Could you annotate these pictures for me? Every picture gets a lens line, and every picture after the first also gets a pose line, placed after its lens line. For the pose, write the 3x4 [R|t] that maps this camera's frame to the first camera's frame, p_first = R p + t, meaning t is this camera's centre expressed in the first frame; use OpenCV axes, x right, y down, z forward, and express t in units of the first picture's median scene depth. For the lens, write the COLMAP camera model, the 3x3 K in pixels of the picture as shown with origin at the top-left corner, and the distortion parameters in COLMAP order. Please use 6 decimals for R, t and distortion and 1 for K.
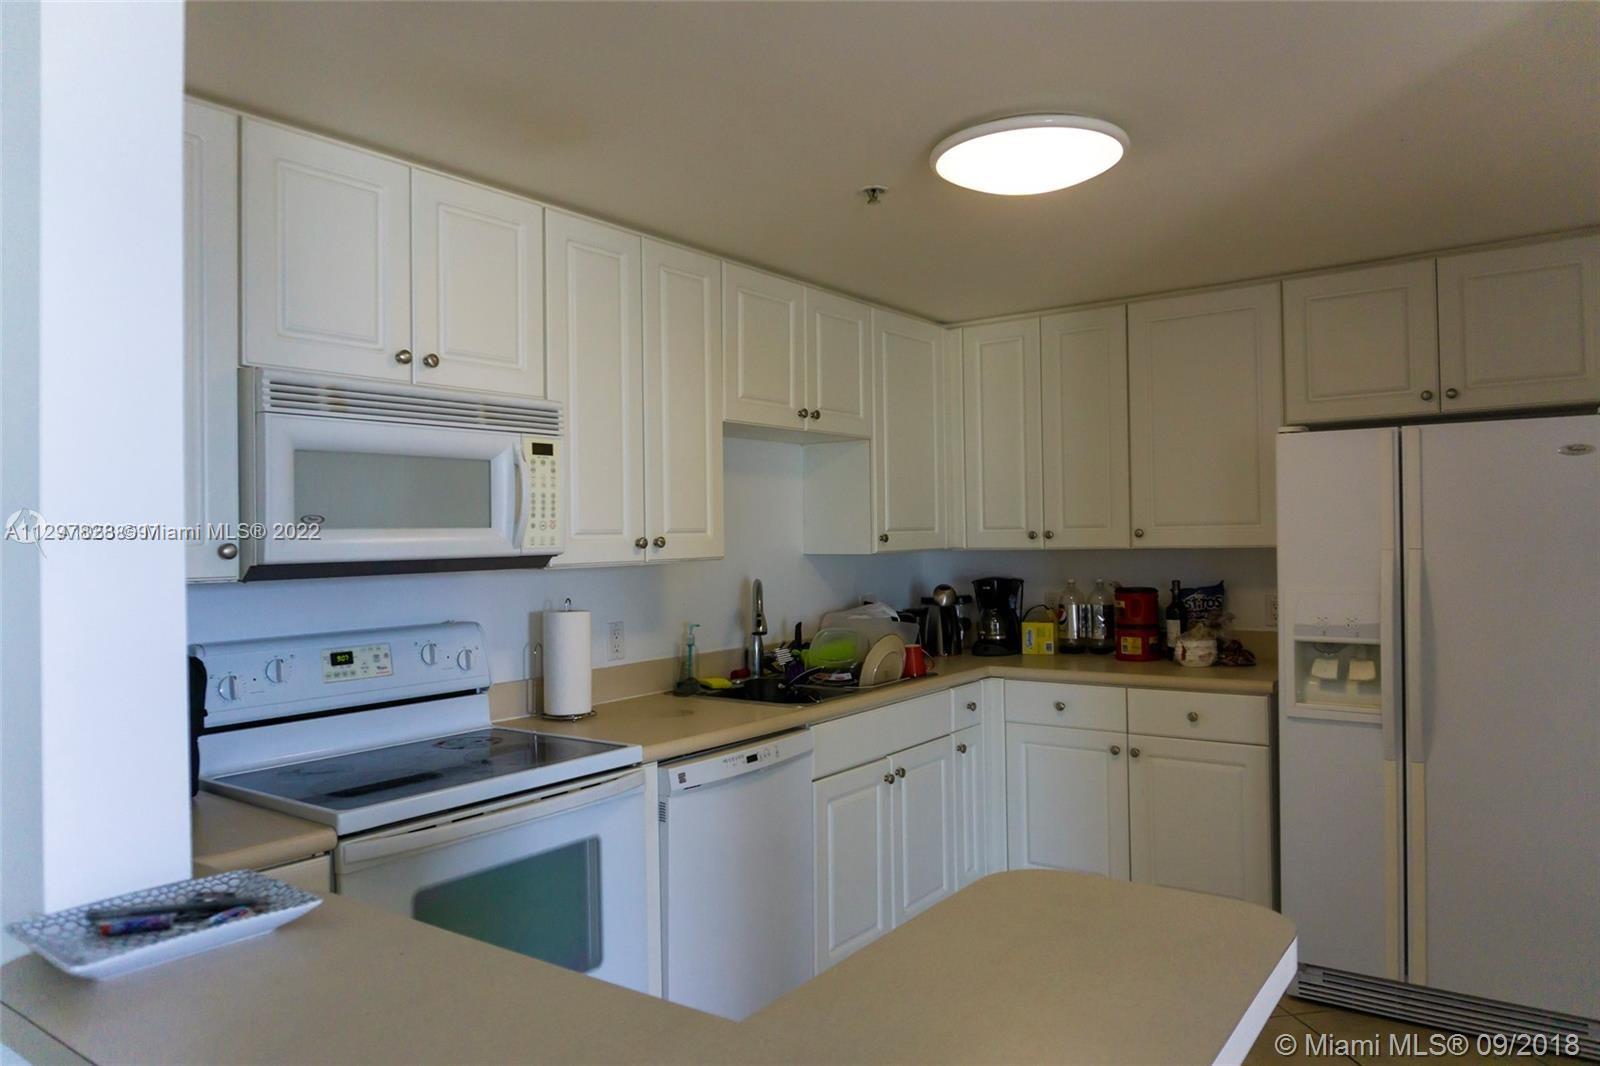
lens RADIAL K [[1062.9, 0, 800.2], [0, 1062.9, 520.4], [0, 0, 1]] dist [-0.036953, 0.000596]
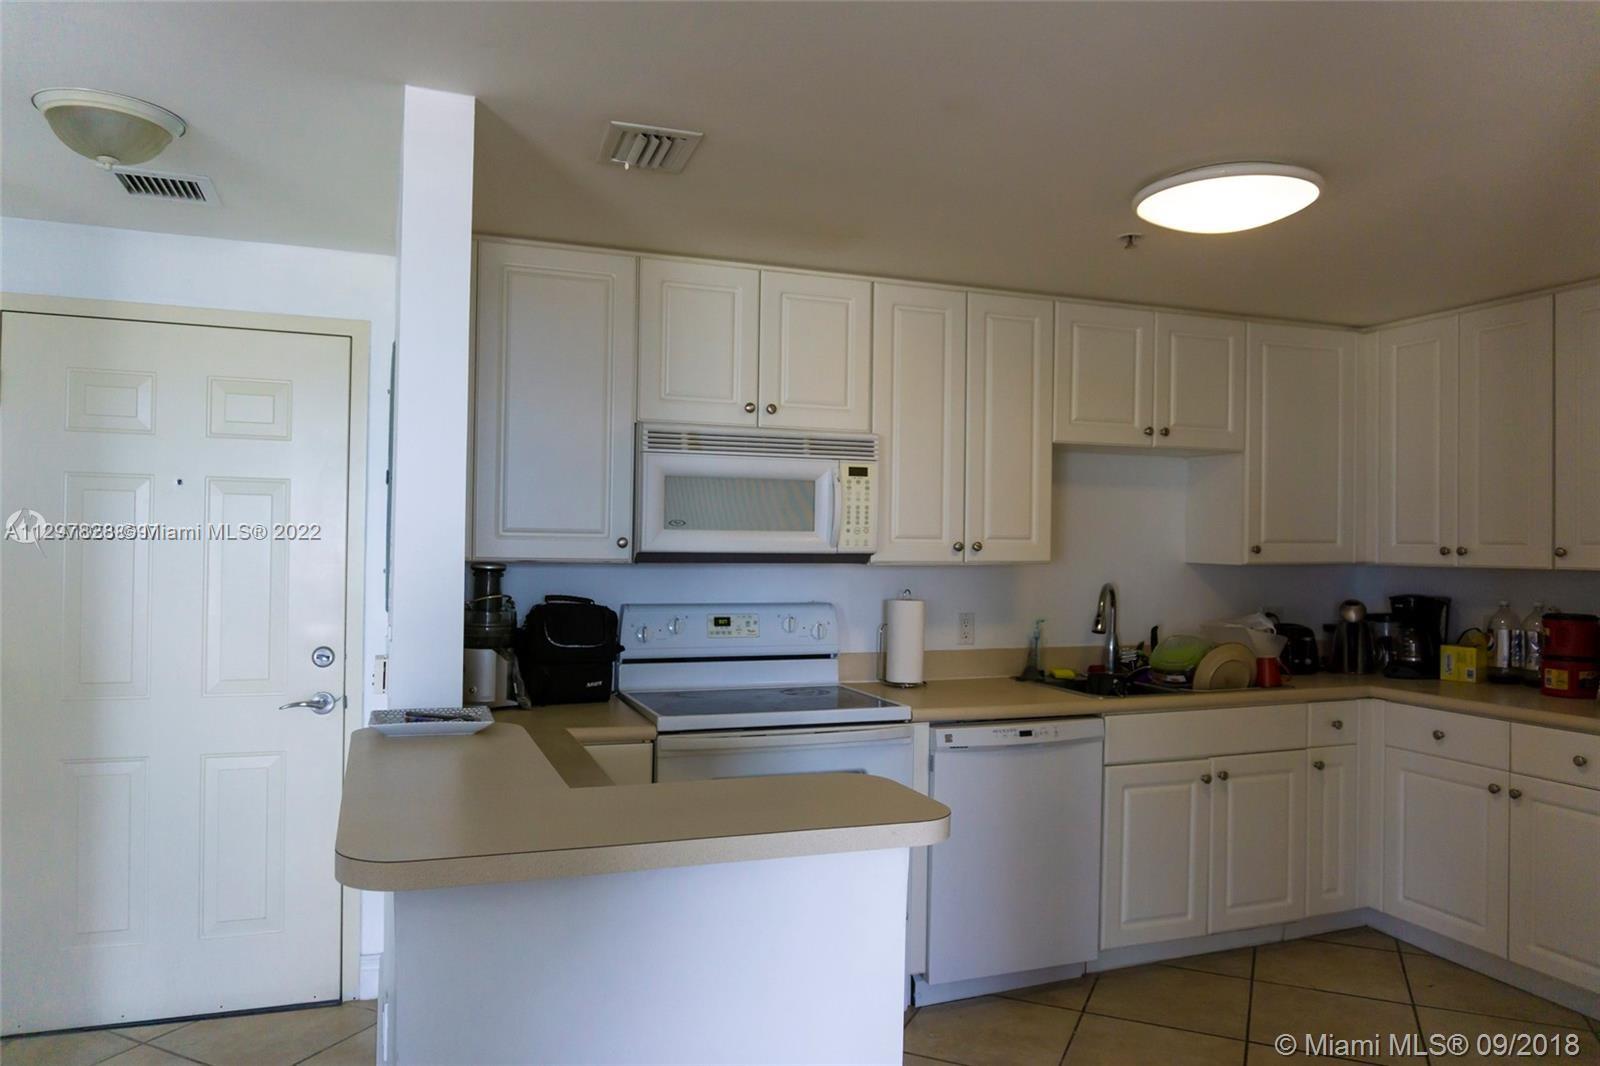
lens RADIAL K [[1065.6, 0, 794.8], [0, 1065.6, 509.0], [0, 0, 1]] dist [-0.047065, 0.000362]
pose [[0.831933, 0.010727, -0.554772, 0.367211], [-0.017776, 0.999815, -0.007324, -0.009237], [0.554591, 0.015955, 0.831970, -0.111408]]
